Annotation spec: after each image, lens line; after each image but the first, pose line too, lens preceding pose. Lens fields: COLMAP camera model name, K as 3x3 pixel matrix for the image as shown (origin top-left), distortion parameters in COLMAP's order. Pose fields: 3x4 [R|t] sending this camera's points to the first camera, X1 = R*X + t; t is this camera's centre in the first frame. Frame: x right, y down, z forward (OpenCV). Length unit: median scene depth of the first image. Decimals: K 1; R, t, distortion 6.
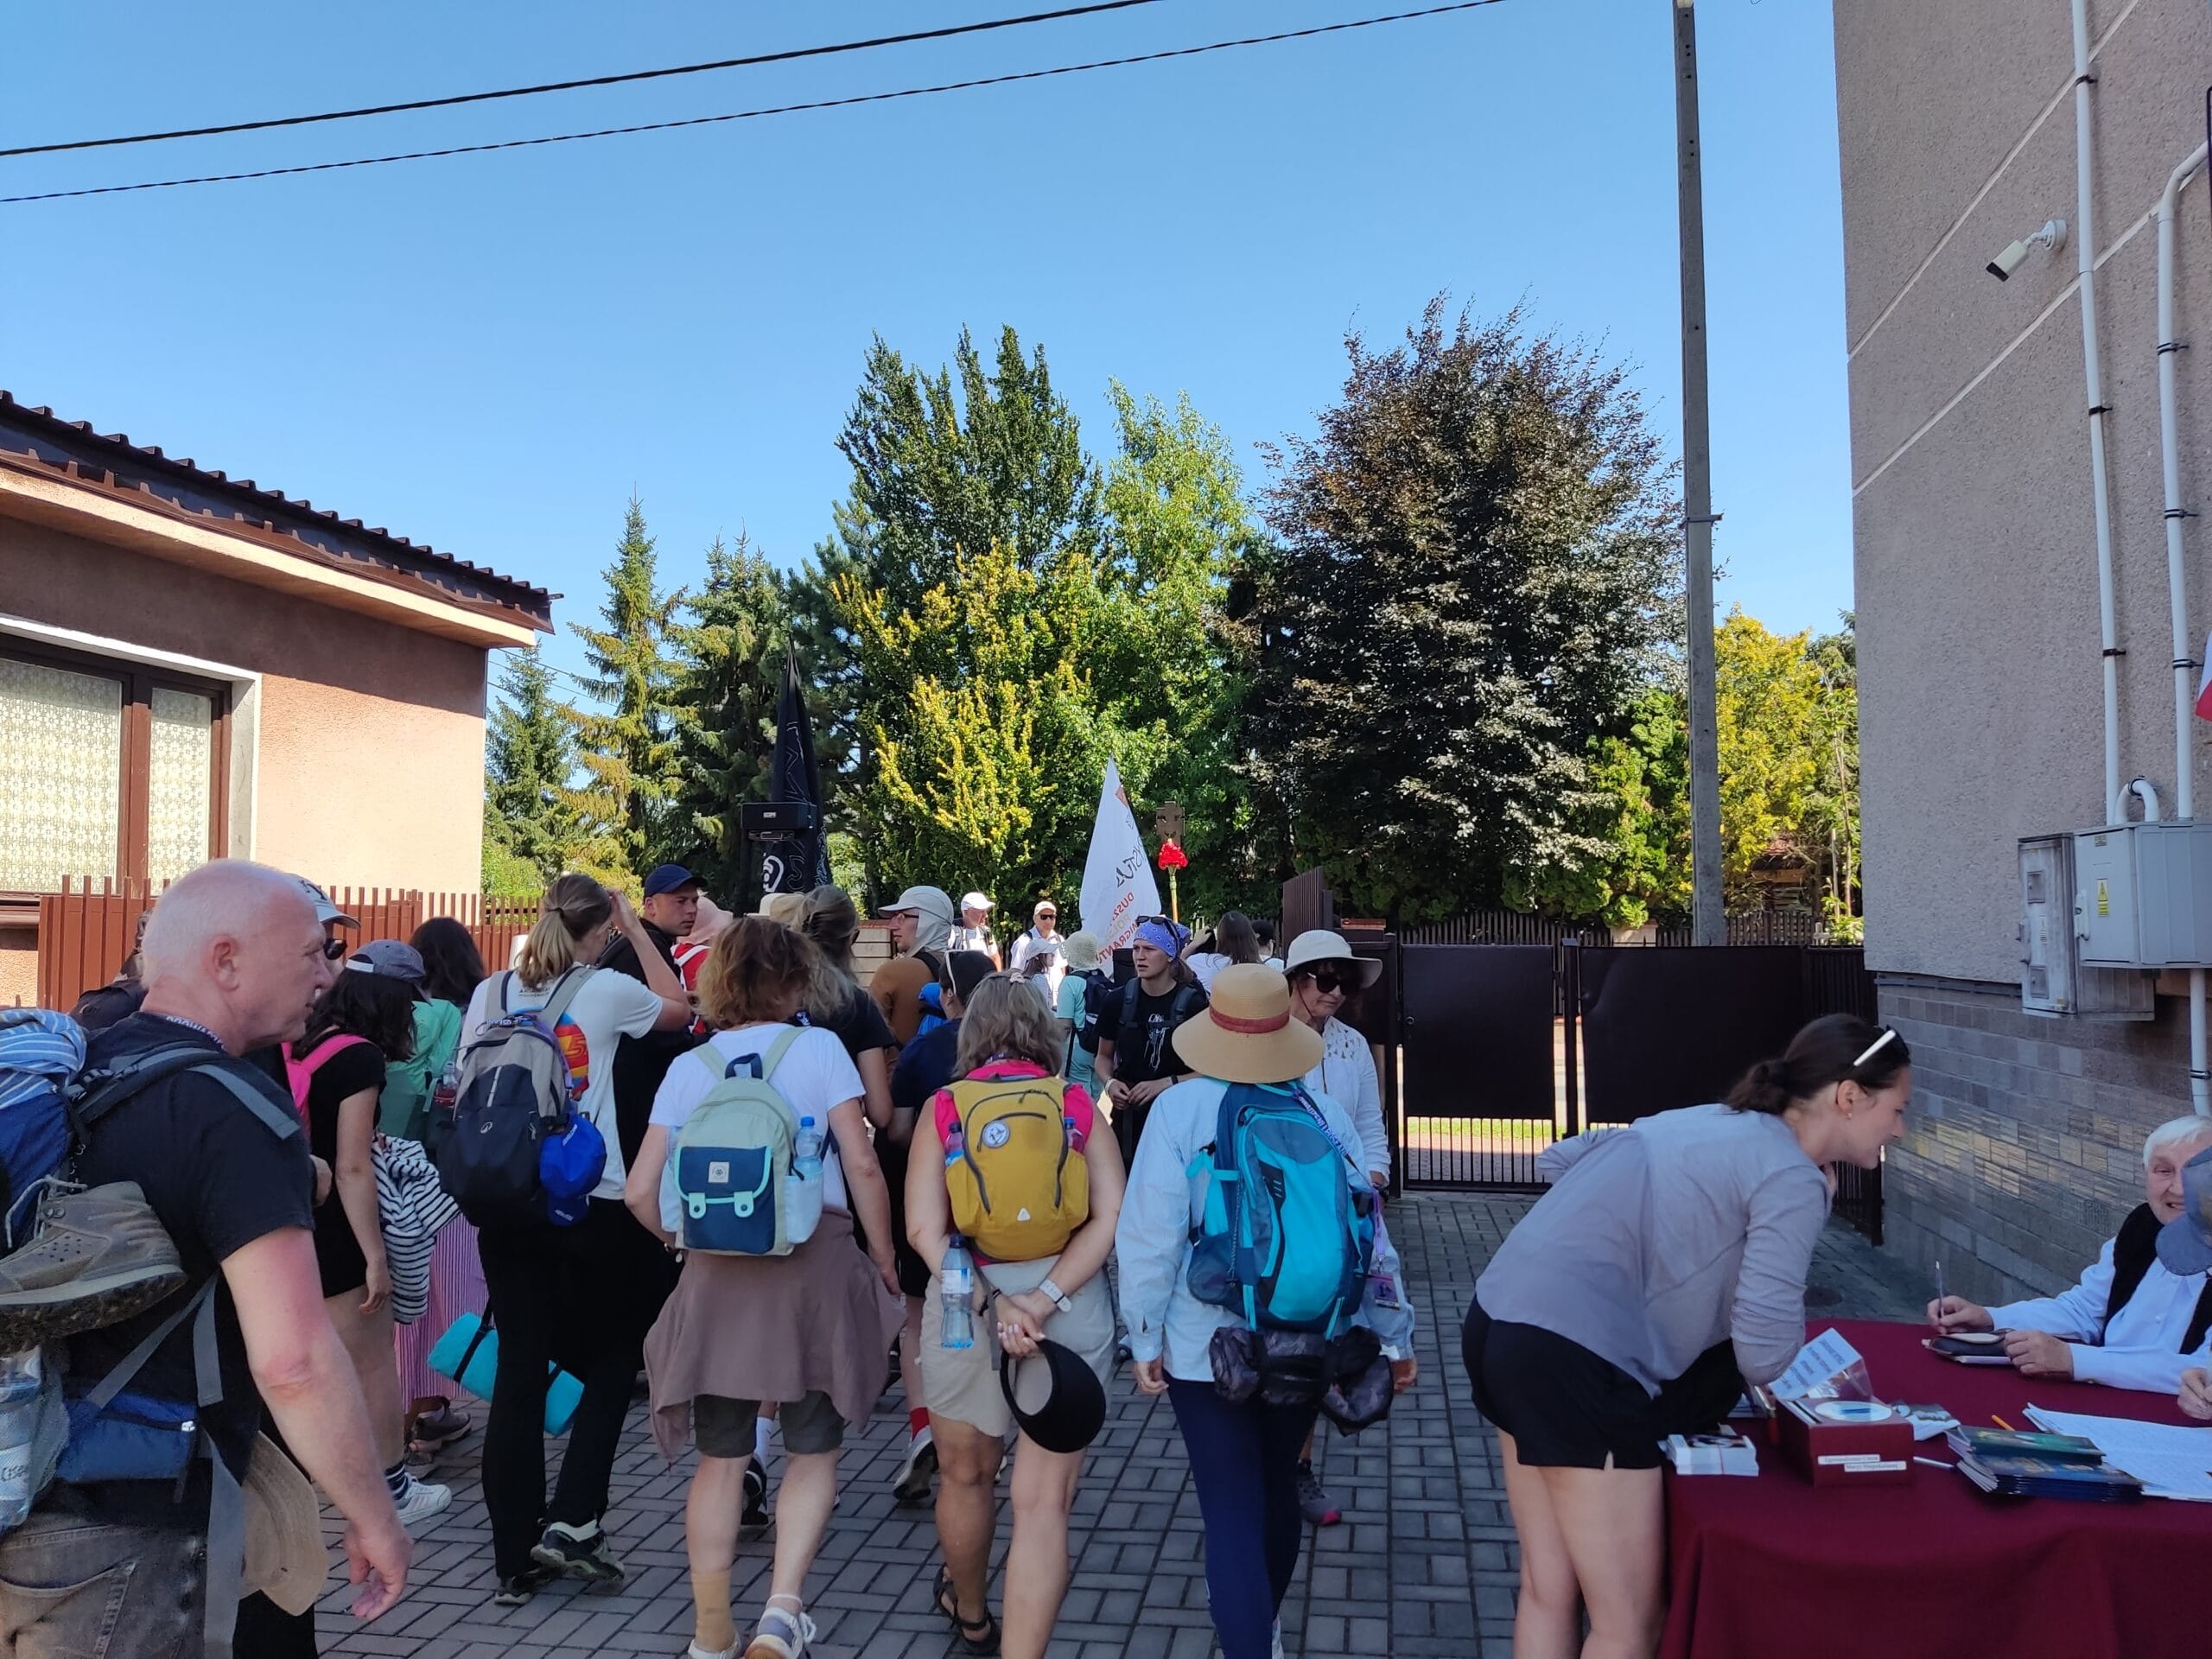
lens RADIAL K [[1641.8, 0, 1126.6], [0, 1641.8, 813.2], [0, 0, 1]] dist [0.085971, -0.117771]
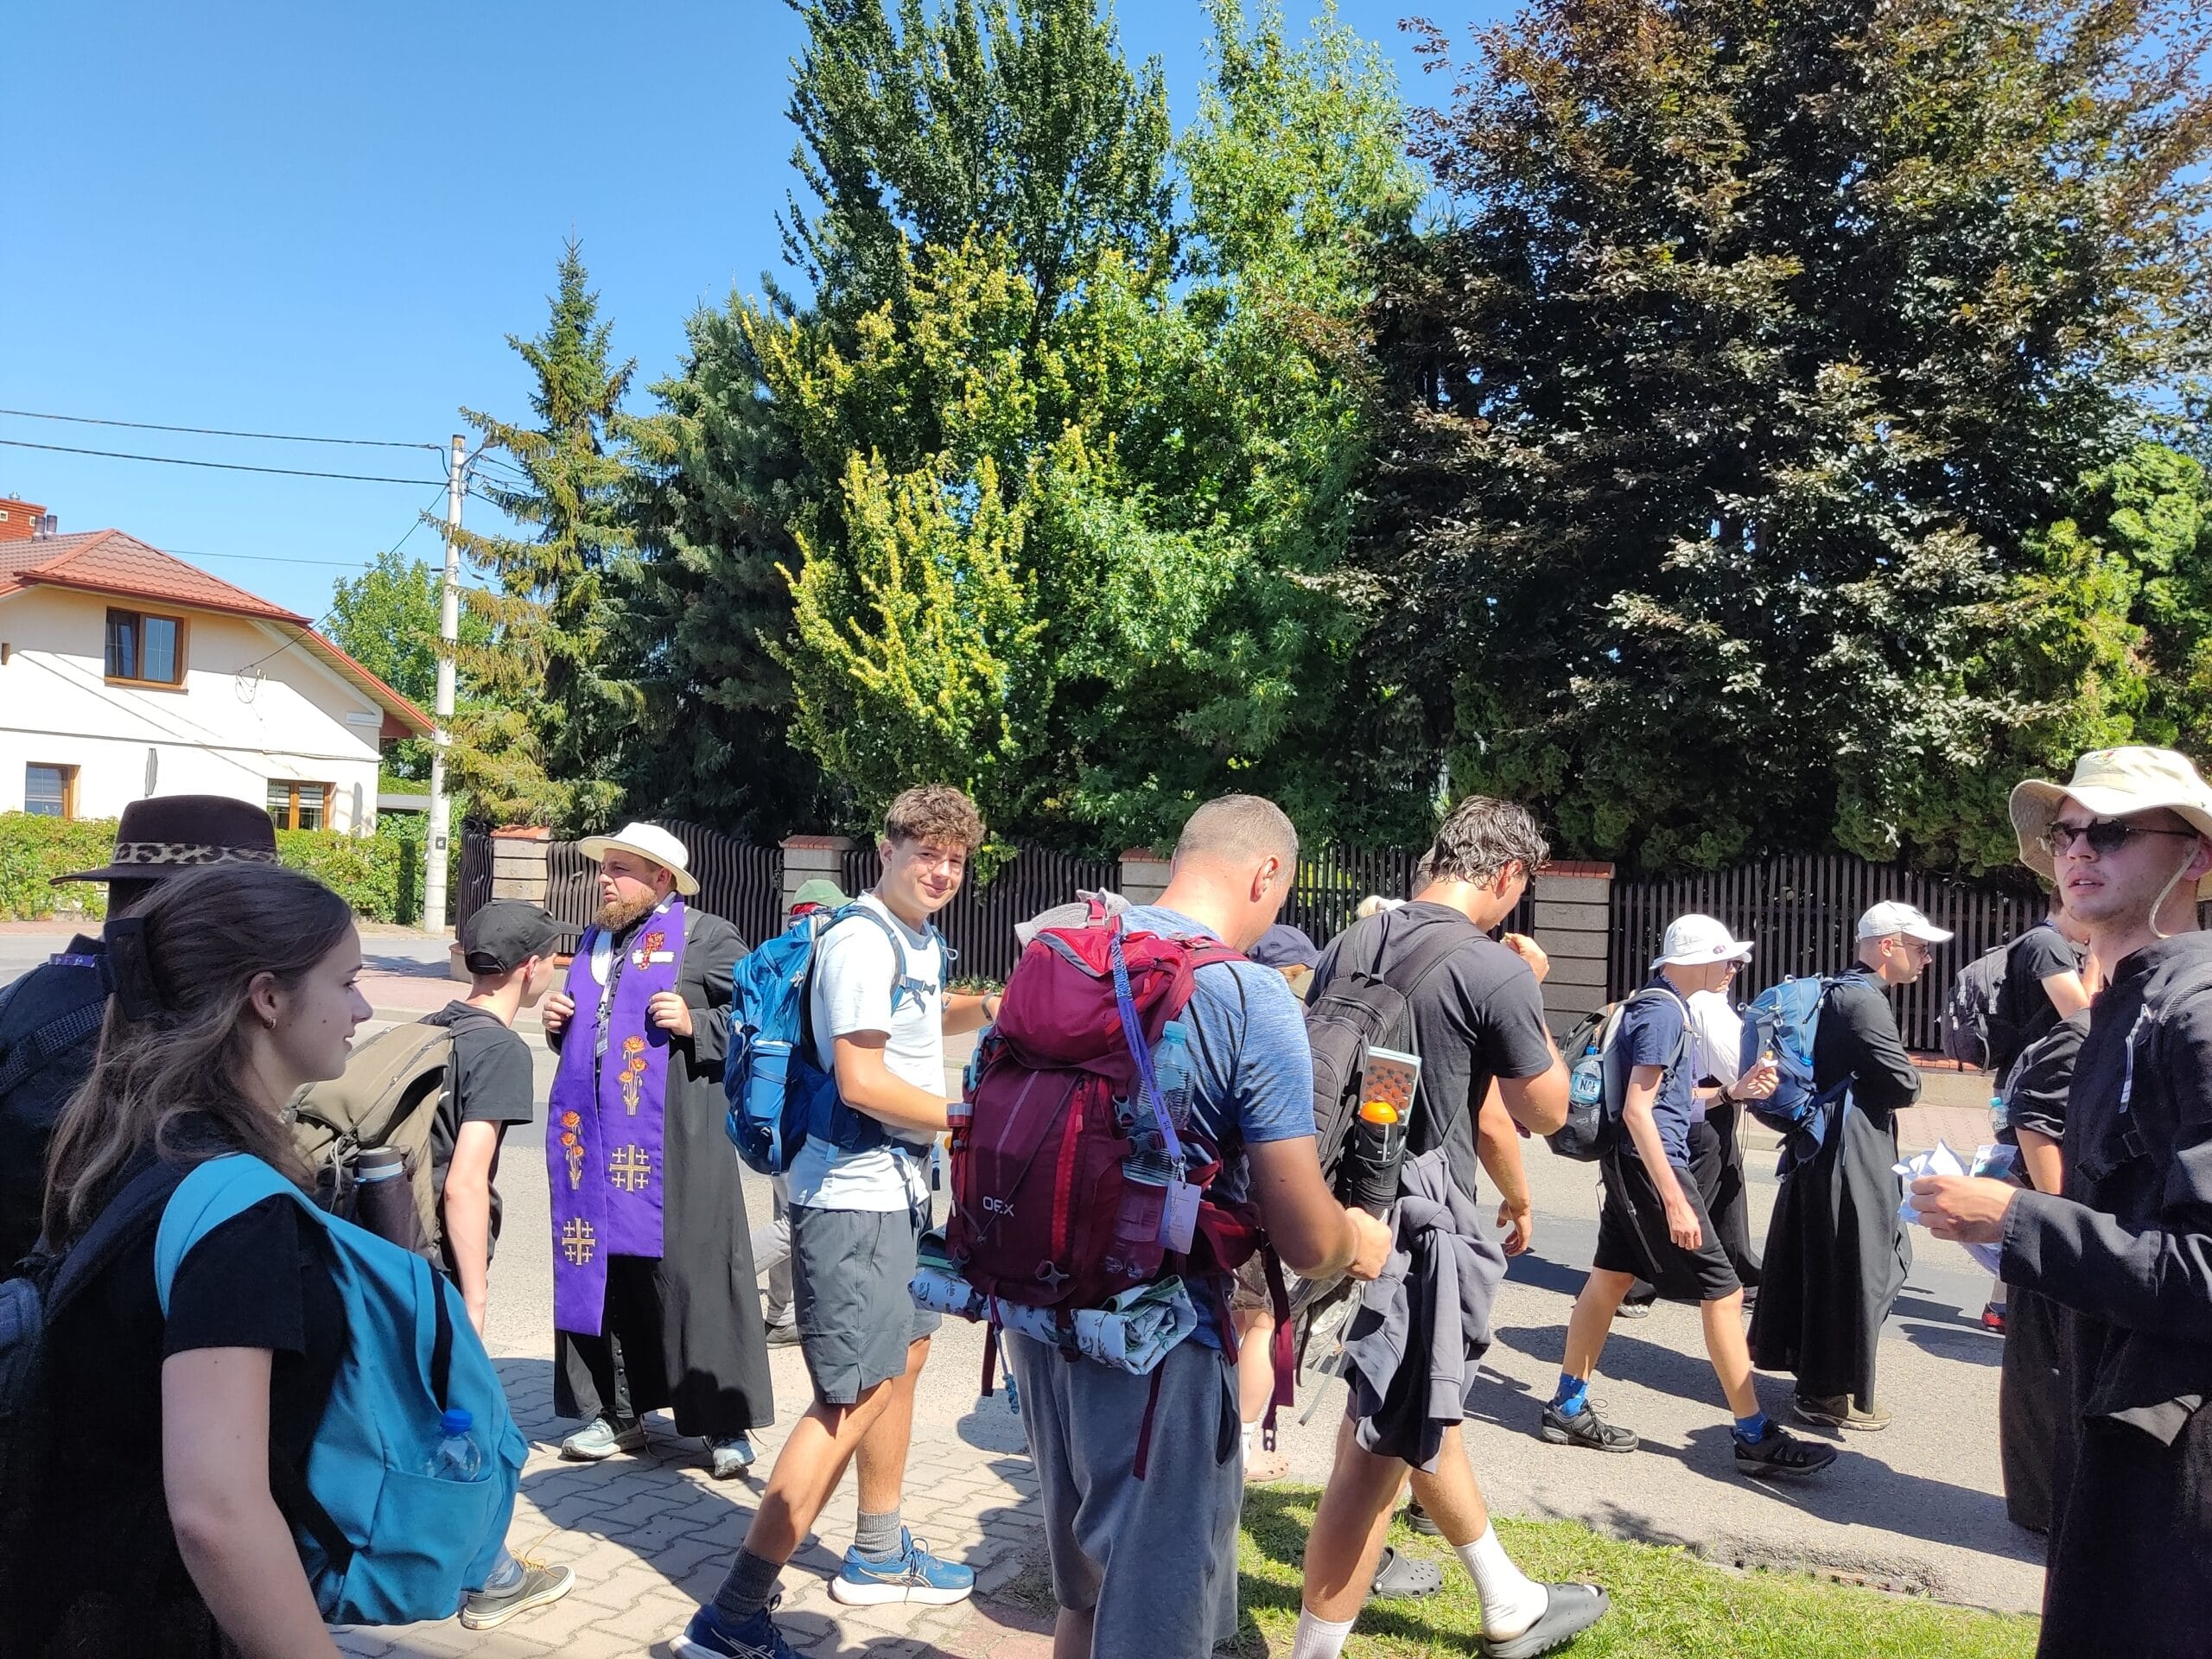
lens RADIAL K [[1641.8, 0, 1119.4], [0, 1641.8, 802.3], [0, 0, 1]] dist [0.085971, -0.117771]
pose [[0.972581, 0.028646, -0.230792, 0.123560], [-0.020689, 0.999108, 0.036824, 0.025595], [0.231641, -0.031039, 0.972306, 0.407306]]
